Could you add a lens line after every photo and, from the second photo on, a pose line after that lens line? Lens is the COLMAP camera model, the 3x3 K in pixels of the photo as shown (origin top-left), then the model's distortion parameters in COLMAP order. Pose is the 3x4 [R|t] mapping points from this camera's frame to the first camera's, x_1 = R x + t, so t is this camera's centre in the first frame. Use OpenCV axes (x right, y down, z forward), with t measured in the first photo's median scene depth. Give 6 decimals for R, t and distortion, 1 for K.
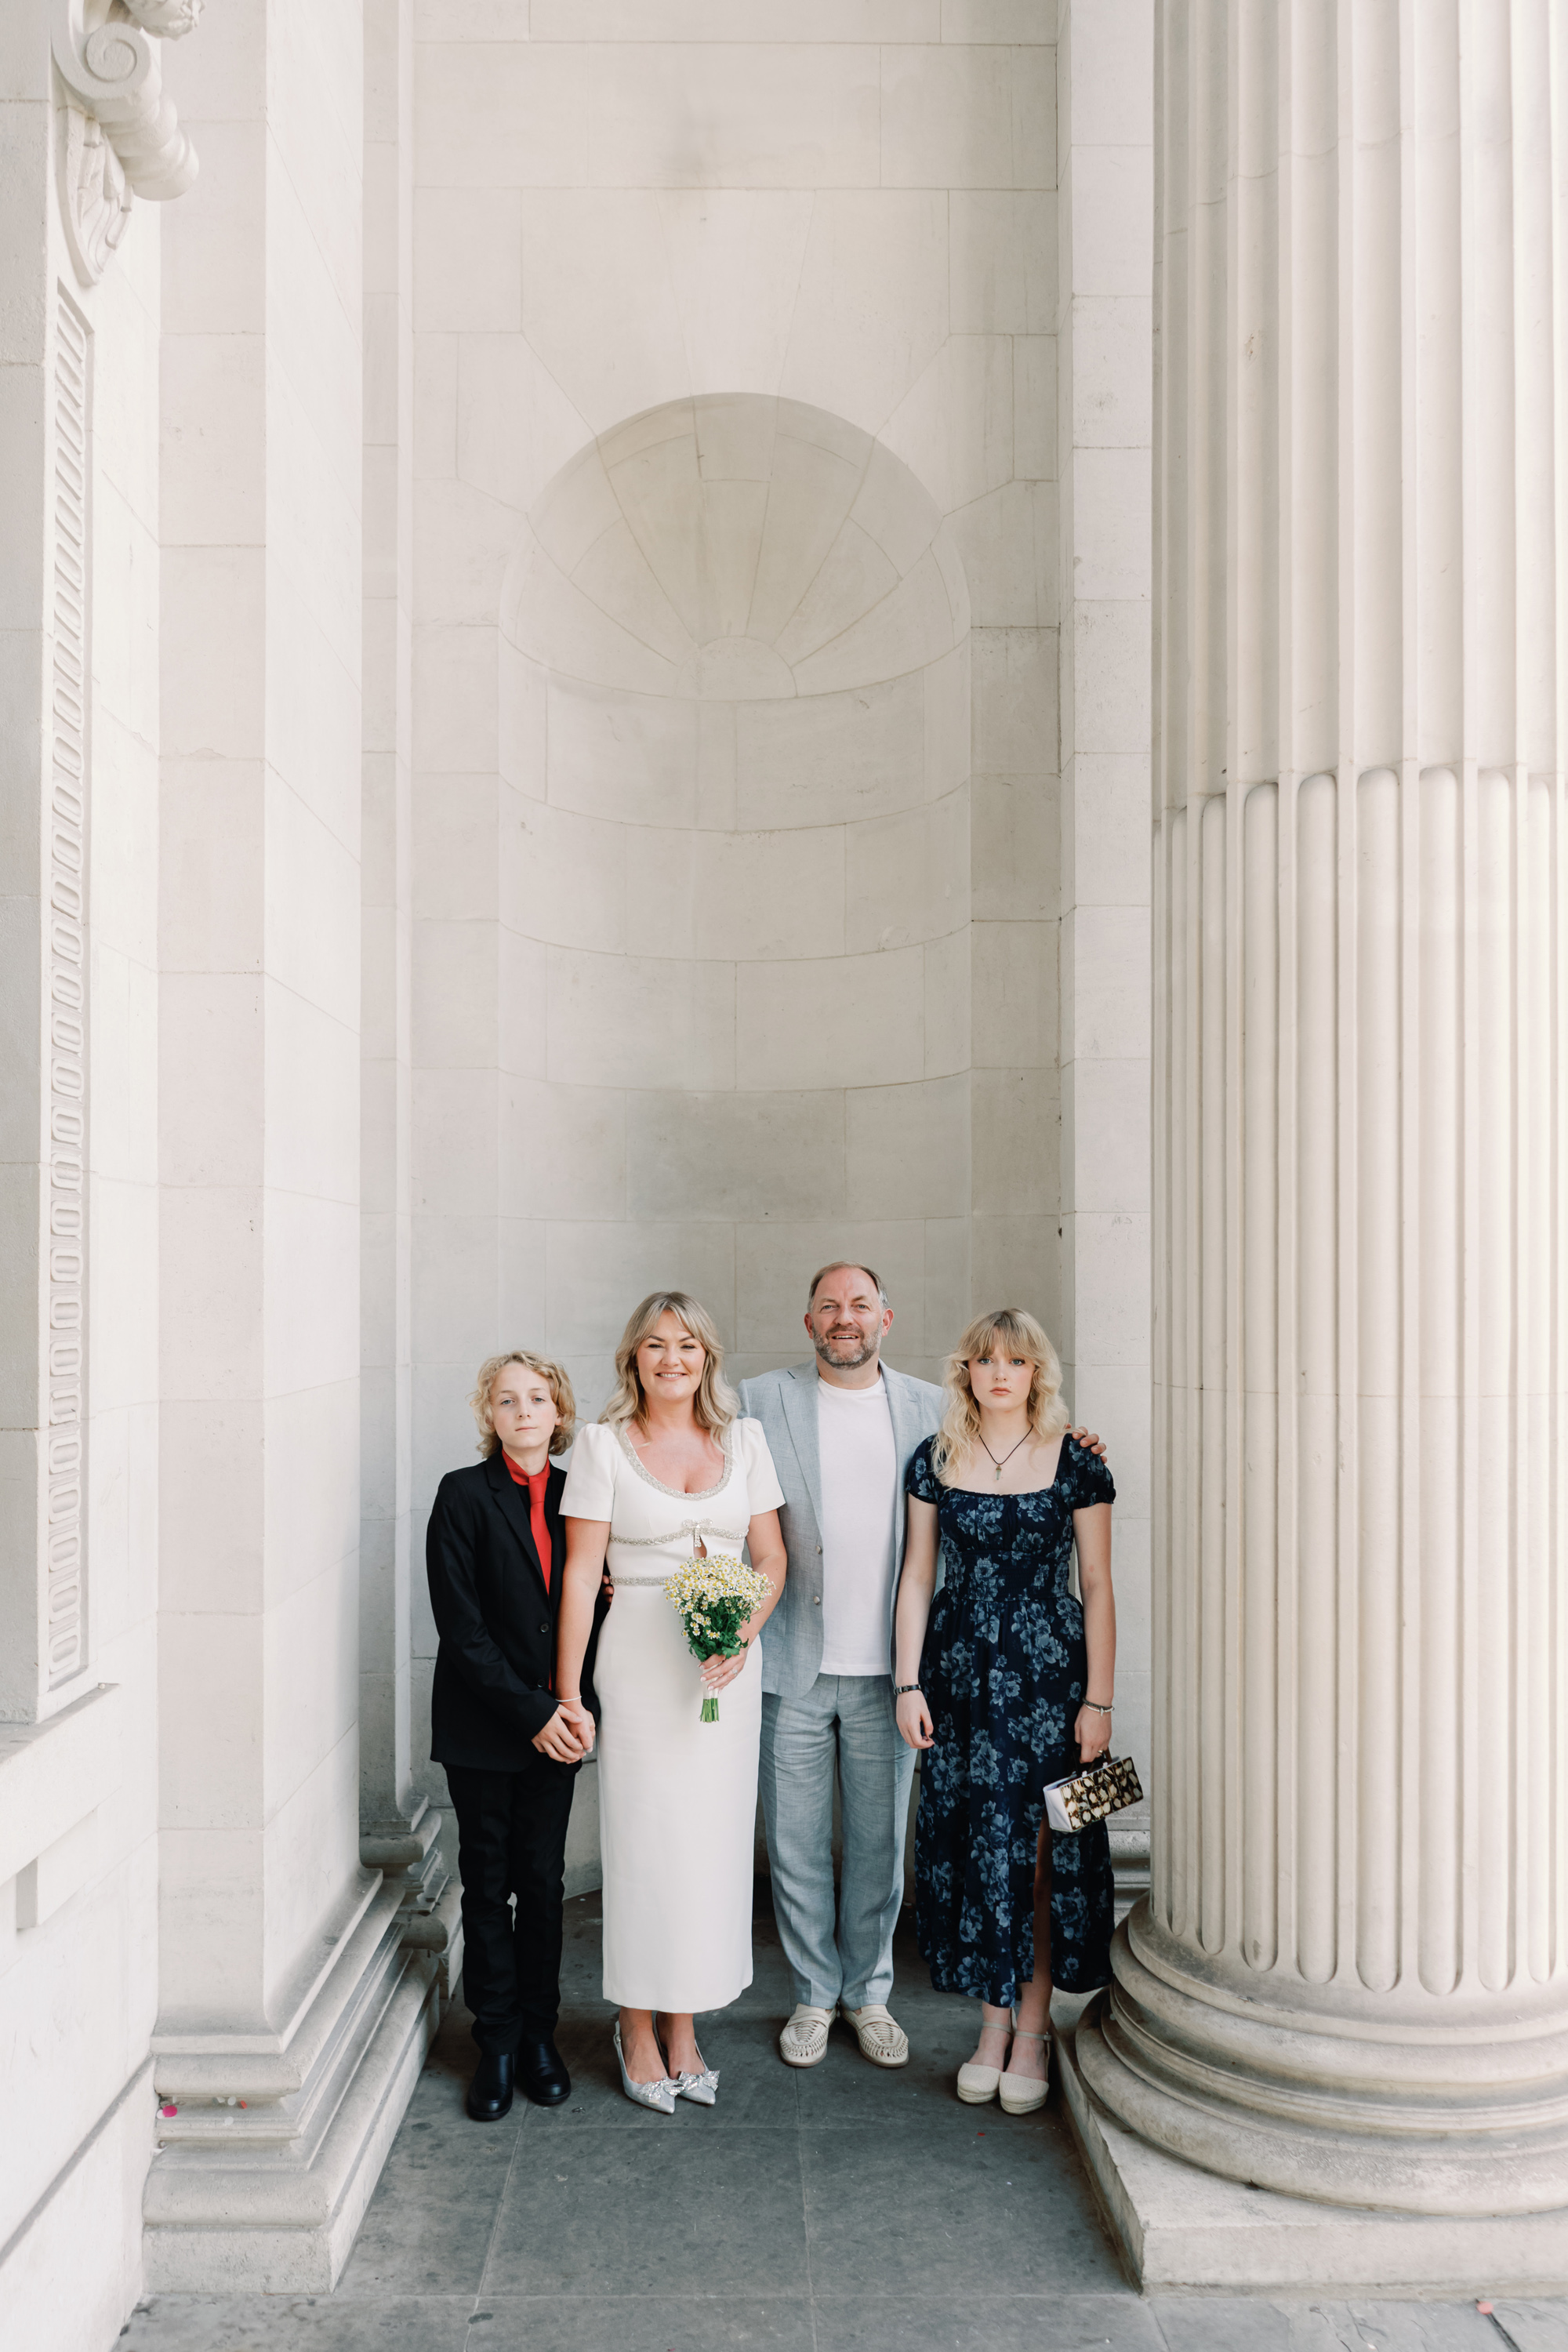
lens RADIAL K [[1808.2, 0, 800.4], [0, 1808.2, 1168.4], [0, 0, 1]] dist [-0.007294, -0.006005]
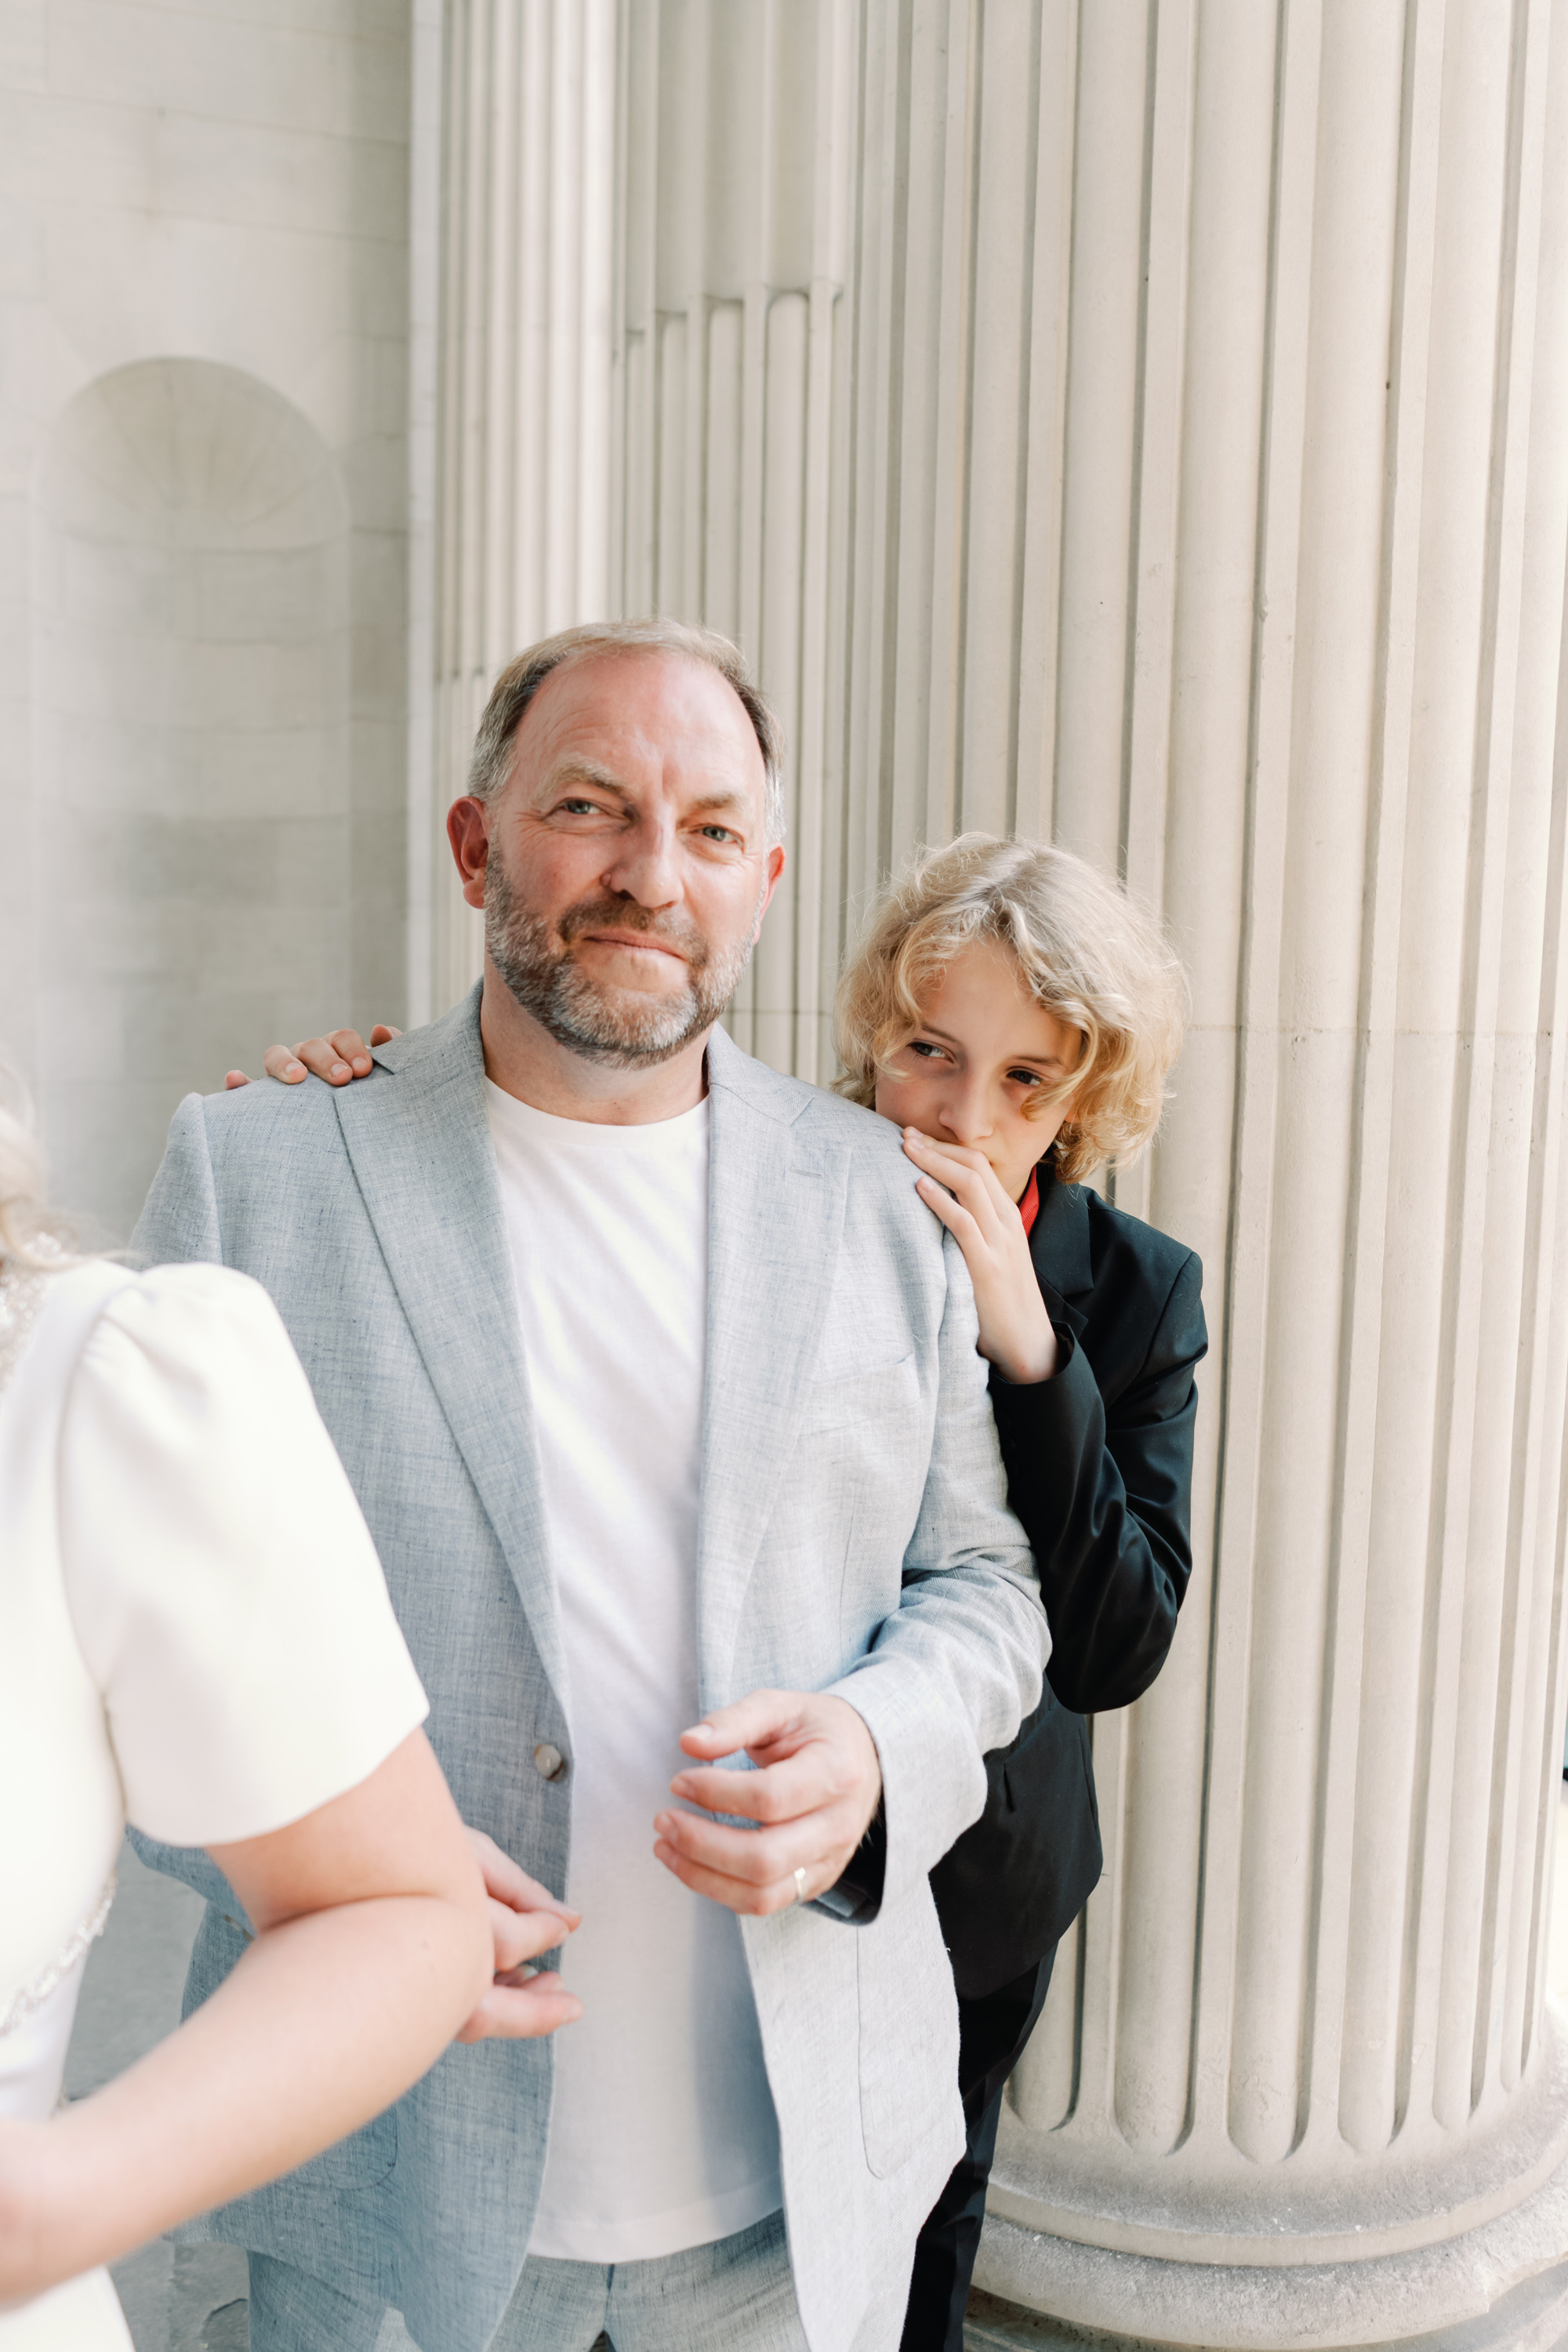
lens RADIAL K [[1808.2, 0, 771.6], [0, 1808.2, 1178.6], [0, 0, 1]] dist [-0.007294, -0.006005]
pose [[0.970379, 0.005745, 0.241518, 0.075180], [-0.042977, 0.987876, 0.149176, 0.011299], [-0.237733, -0.155137, 0.958862, -0.697737]]
